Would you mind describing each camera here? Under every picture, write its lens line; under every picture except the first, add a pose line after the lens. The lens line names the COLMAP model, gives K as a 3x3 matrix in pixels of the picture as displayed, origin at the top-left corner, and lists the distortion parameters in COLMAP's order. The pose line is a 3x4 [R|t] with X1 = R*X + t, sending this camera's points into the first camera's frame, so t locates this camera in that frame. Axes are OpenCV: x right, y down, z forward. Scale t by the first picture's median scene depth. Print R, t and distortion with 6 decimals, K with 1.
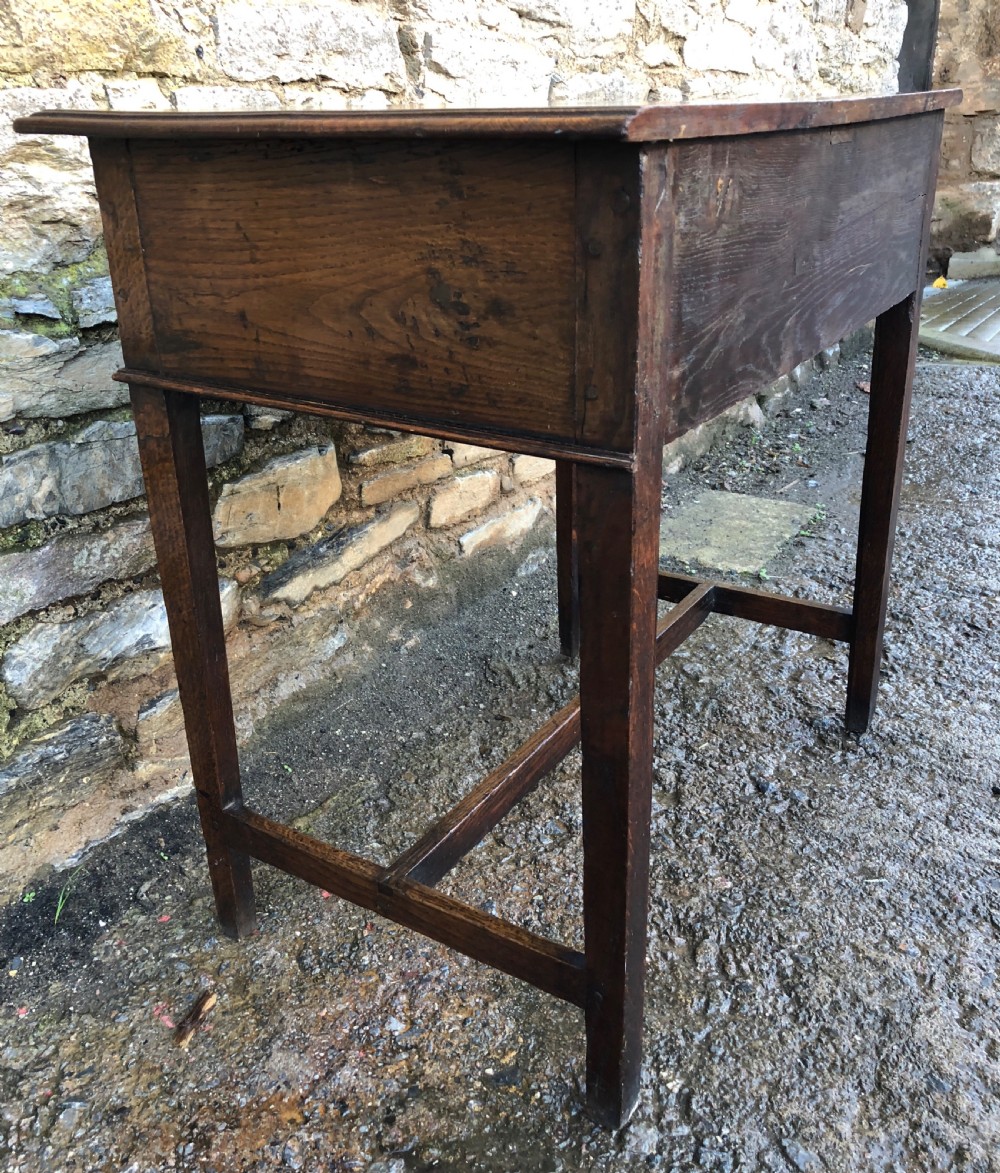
lens RADIAL K [[1100.9, 0, 504.6], [0, 1100.9, 547.2], [0, 0, 1]] dist [0.027925, 0.000000]
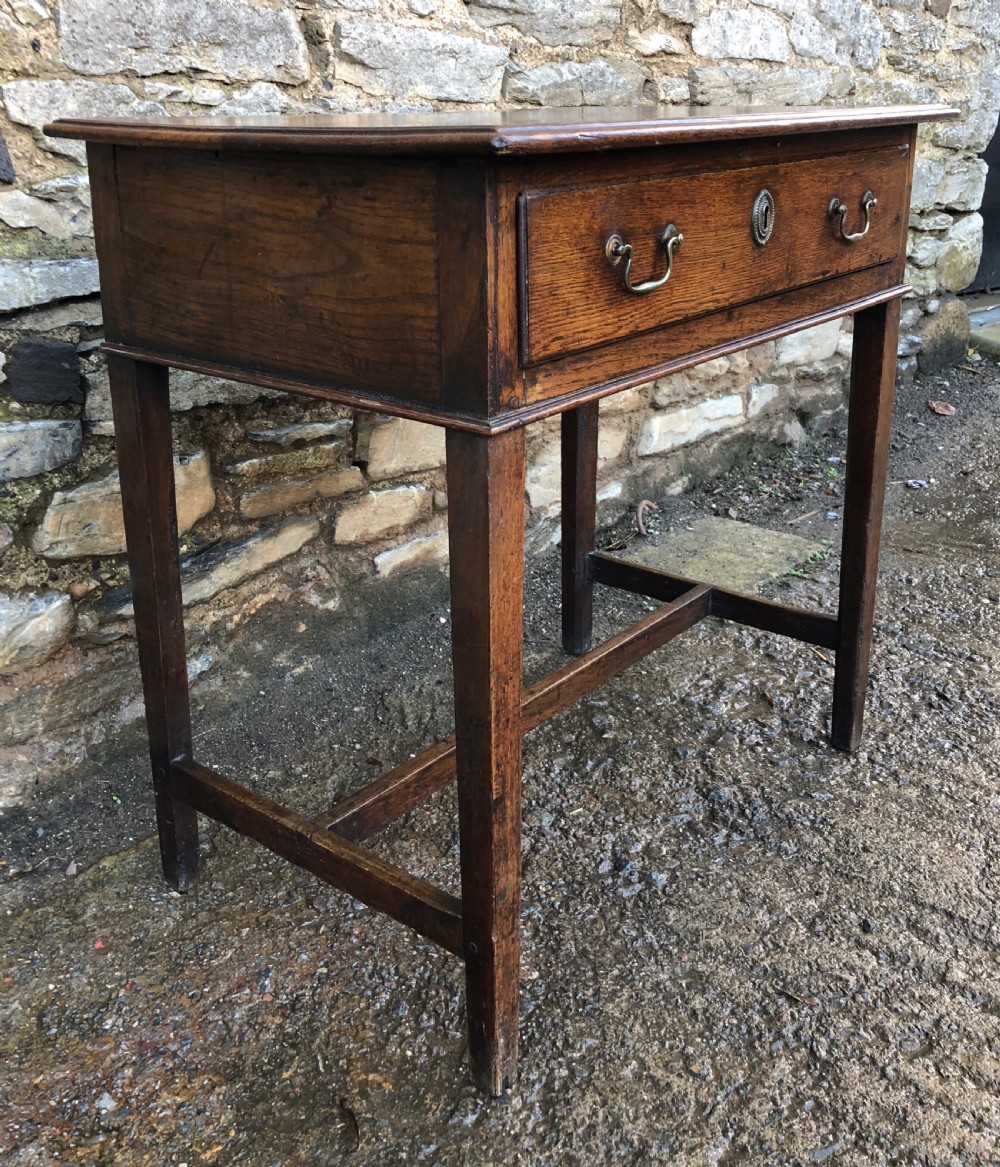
lens RADIAL K [[1213.1, 0, 526.7], [0, 1213.1, 493.8], [0, 0, 1]] dist [0.021295, 0.000000]
pose [[0.993543, 0.057478, -0.097821, 0.242456], [-0.061771, 0.997230, -0.041441, -0.036500], [0.095169, 0.047216, 0.994341, 0.006018]]
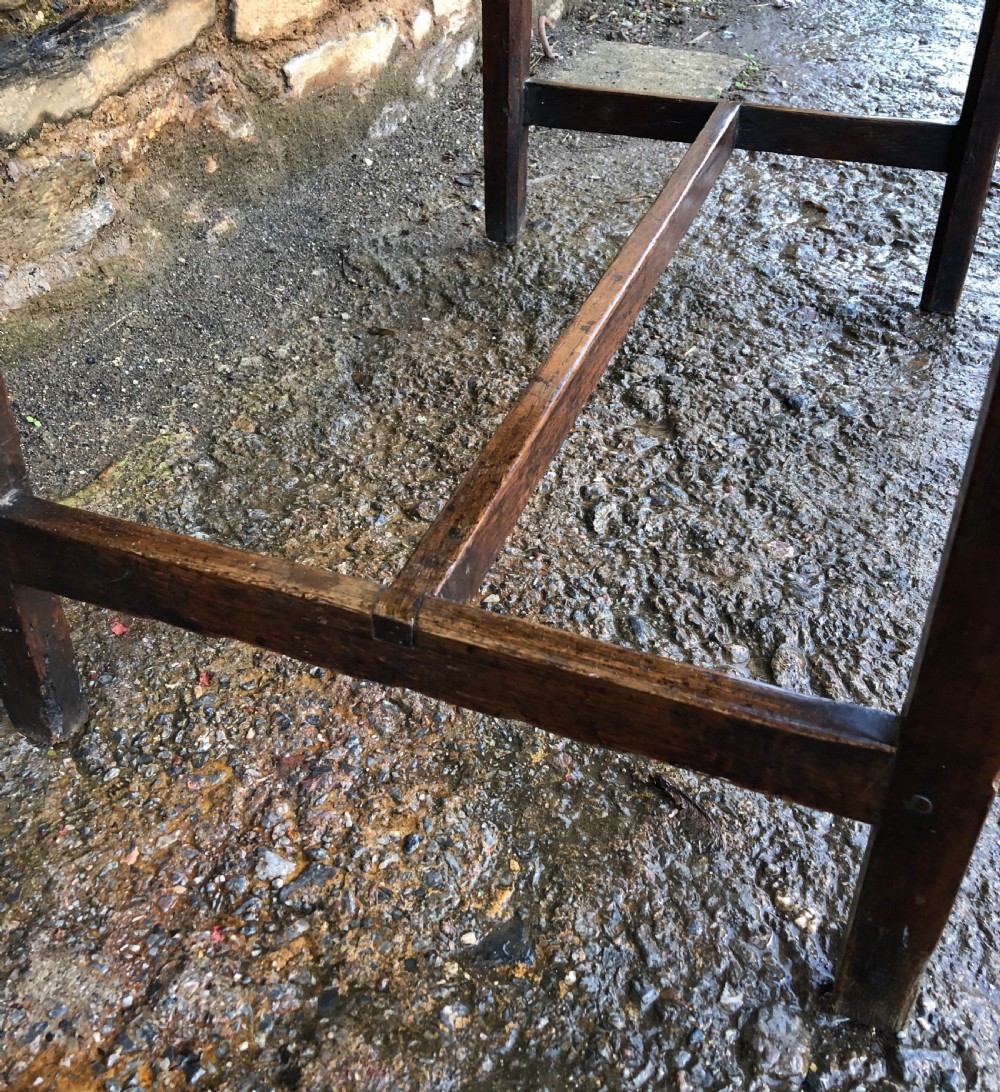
lens RADIAL K [[1093.6, 0, 508.7], [0, 1093.6, 481.1], [0, 0, 1]] dist [0.018745, 0.000000]
pose [[0.983032, -0.073506, 0.168060, -0.049167], [0.030437, 0.968862, 0.245724, 0.098554], [-0.180889, -0.236440, 0.954660, 0.402462]]
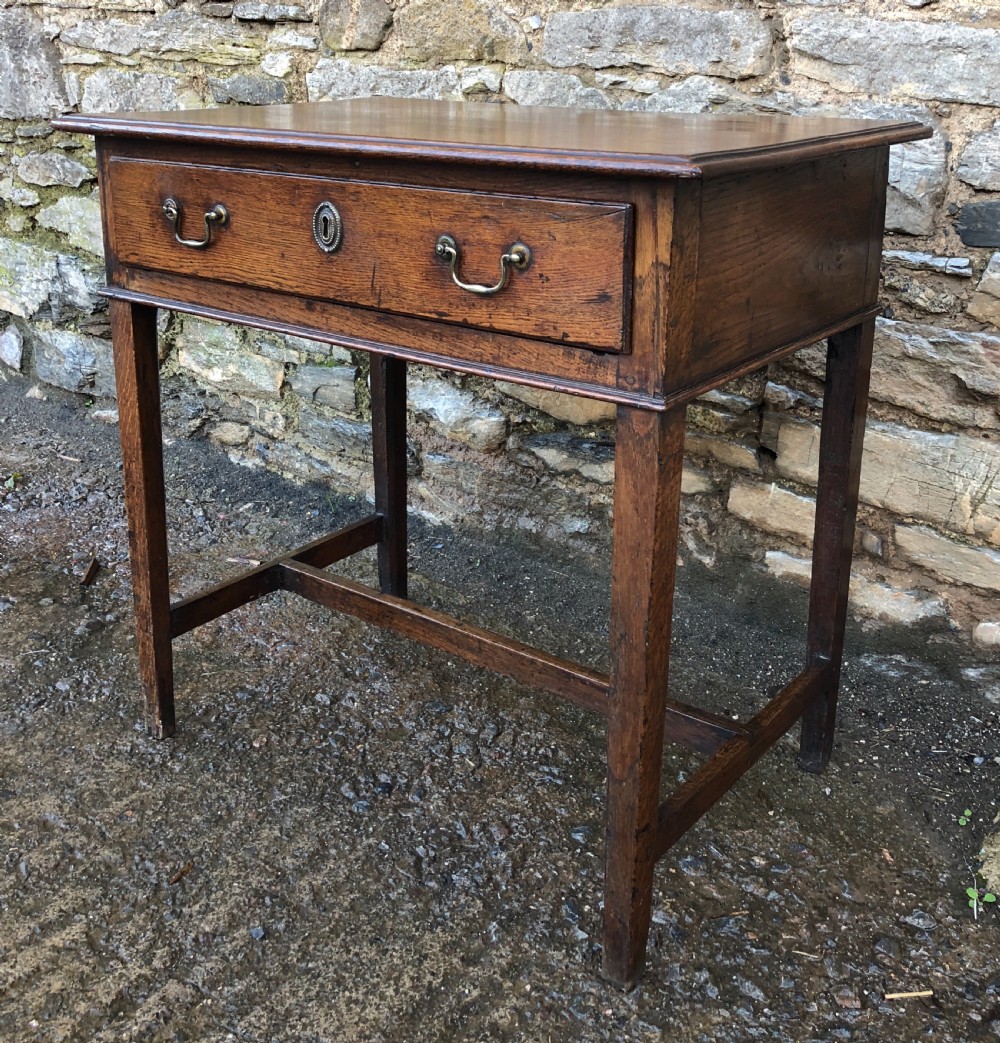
lens RADIAL K [[1185.5, 0, 531.4], [0, 1185.5, 383.1], [0, 0, 1]] dist [0.025294, 0.000000]
pose [[-0.075459, 0.312693, -0.946852, 1.135872], [-0.359461, 0.877184, 0.318333, -0.489797], [0.930104, 0.364378, 0.046209, 0.964273]]
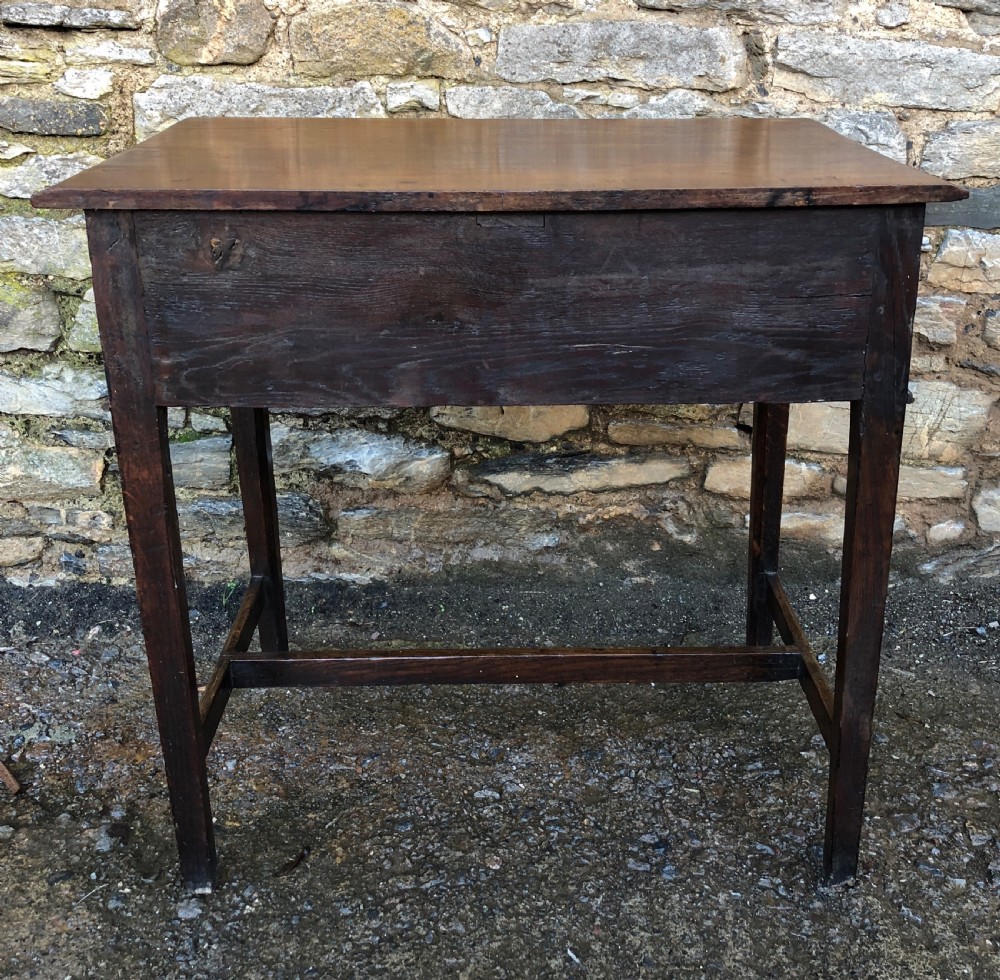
lens RADIAL K [[1157.8, 0, 528.1], [0, 1157.8, 403.1], [0, 0, 1]] dist [0.019632, 0.000000]
pose [[0.552207, 0.312621, -0.772875, 0.845474], [-0.327370, 0.933883, 0.143847, -0.252045], [0.766744, 0.173583, 0.618039, 0.232624]]
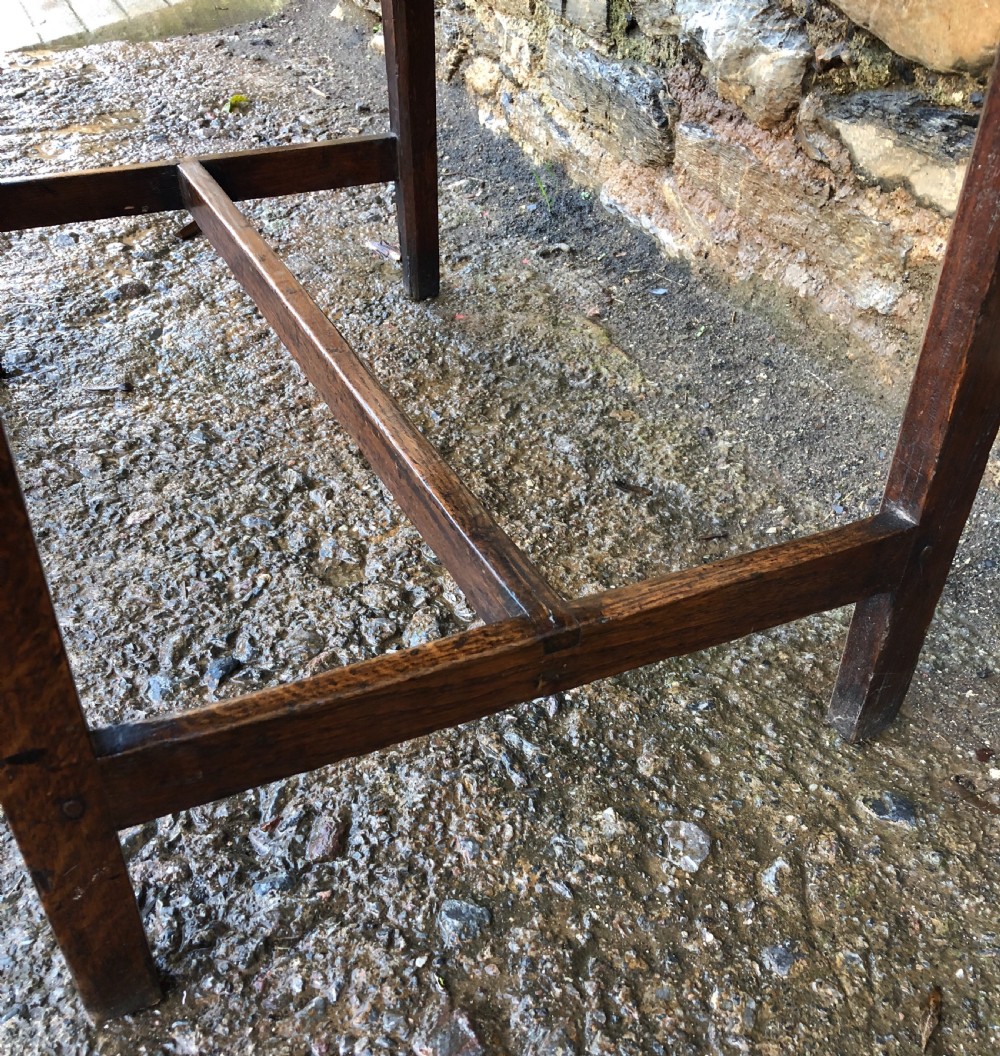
lens RADIAL K [[1089.3, 0, 492.1], [0, 1089.3, 595.0], [0, 0, 1]] dist [0.031108, 0.000000]
pose [[-0.571838, 0.533503, -0.623197, 0.478612], [-0.284027, 0.583923, 0.760501, -0.239767], [0.769630, 0.611888, -0.182381, 1.200218]]
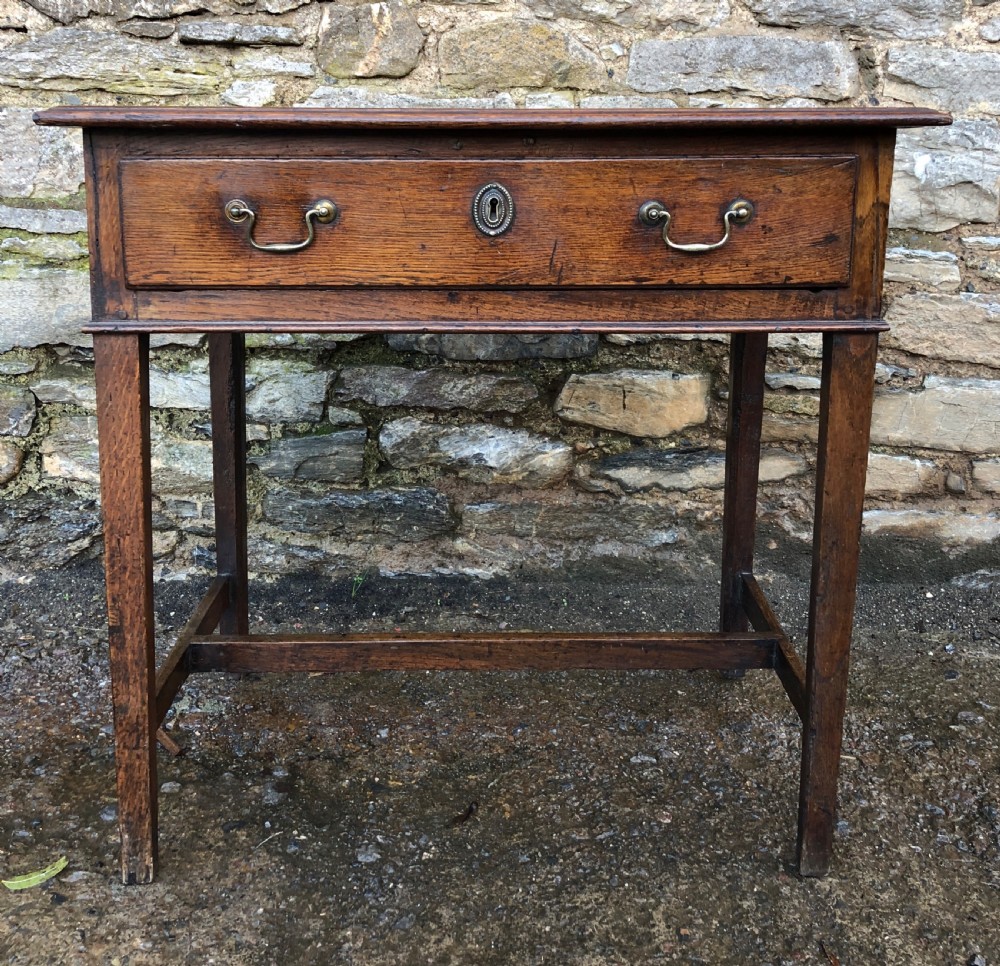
lens RADIAL K [[1136.6, 0, 513.6], [0, 1136.6, 359.8], [0, 0, 1]] dist [0.025294, 0.000000]
pose [[0.539636, 0.206967, -0.816062, 0.828597], [-0.326950, 0.944752, 0.023403, -0.080066], [0.775820, 0.254182, 0.577490, 0.130487]]
